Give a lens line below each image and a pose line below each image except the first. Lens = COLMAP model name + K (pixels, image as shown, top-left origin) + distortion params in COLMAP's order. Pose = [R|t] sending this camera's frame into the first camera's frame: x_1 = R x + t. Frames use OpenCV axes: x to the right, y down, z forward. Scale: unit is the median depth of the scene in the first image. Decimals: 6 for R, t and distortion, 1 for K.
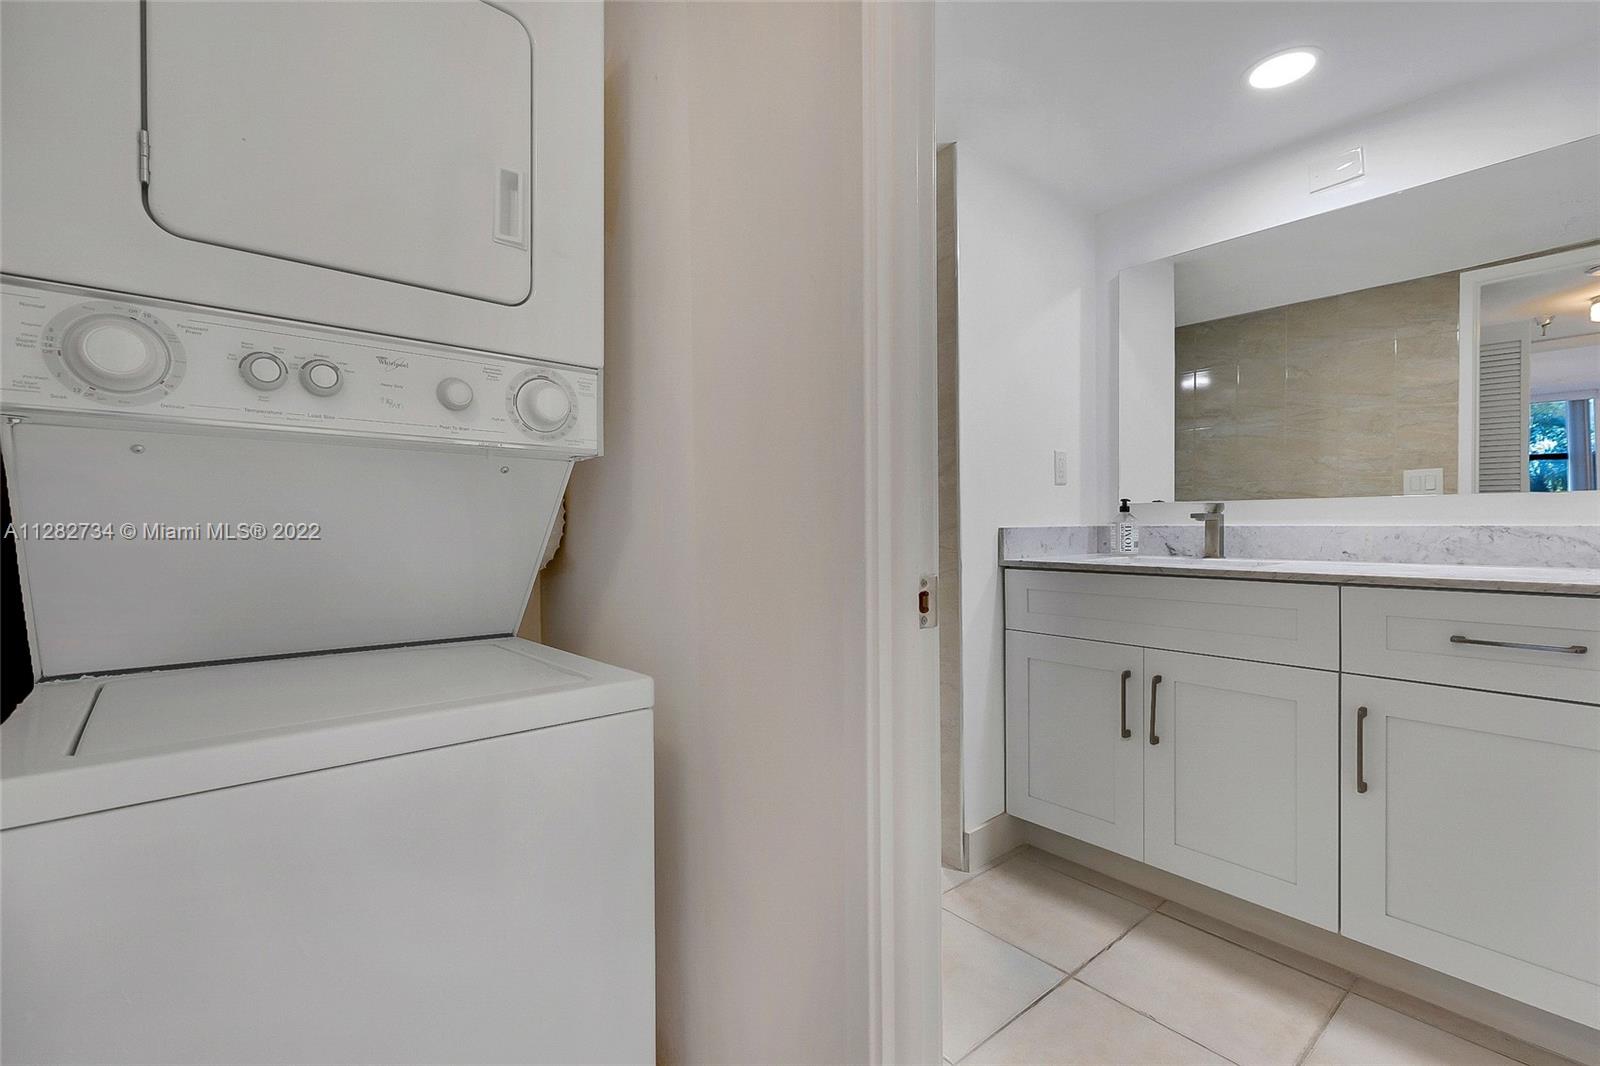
lens RADIAL K [[719.5, 0, 793.5], [0, 719.5, 529.2], [0, 0, 1]] dist [0.004609, 0.000860]
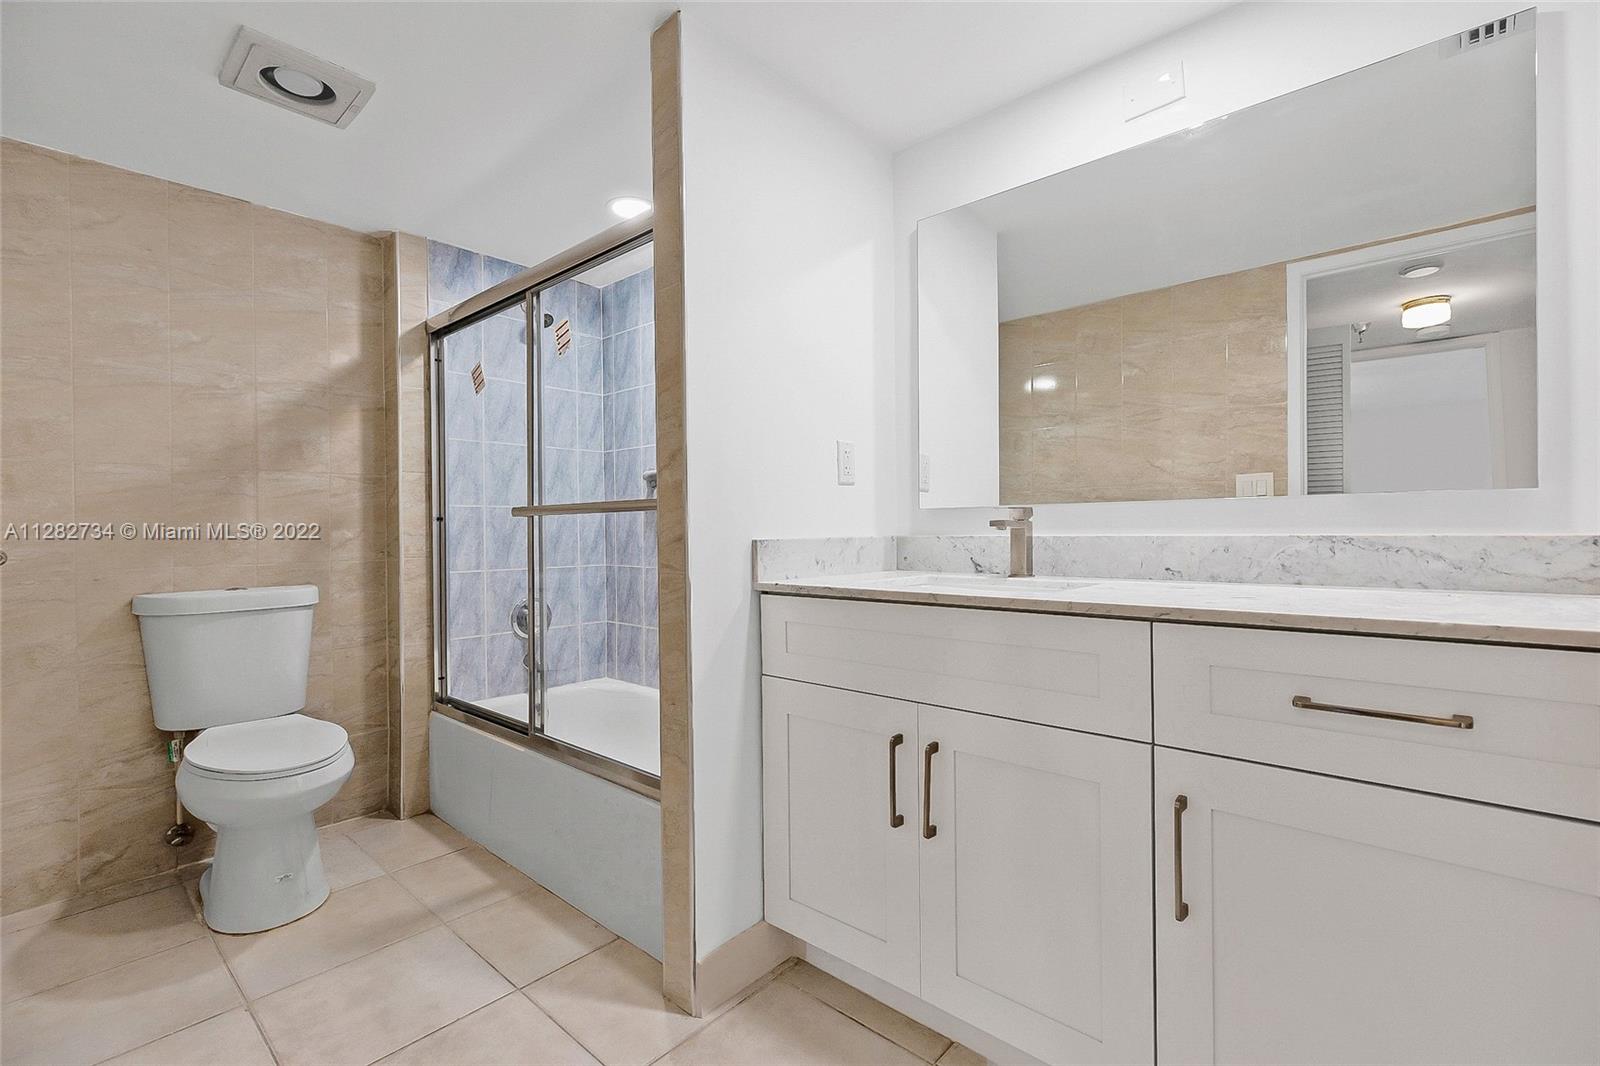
lens RADIAL K [[719.5, 0, 797.8], [0, 719.5, 531.9], [0, 0, 1]] dist [0.004609, 0.000860]
pose [[0.988497, -0.003660, 0.151195, 0.220139], [0.004946, 0.999955, -0.008134, -0.004149], [-0.151158, 0.008788, 0.988470, 0.252903]]
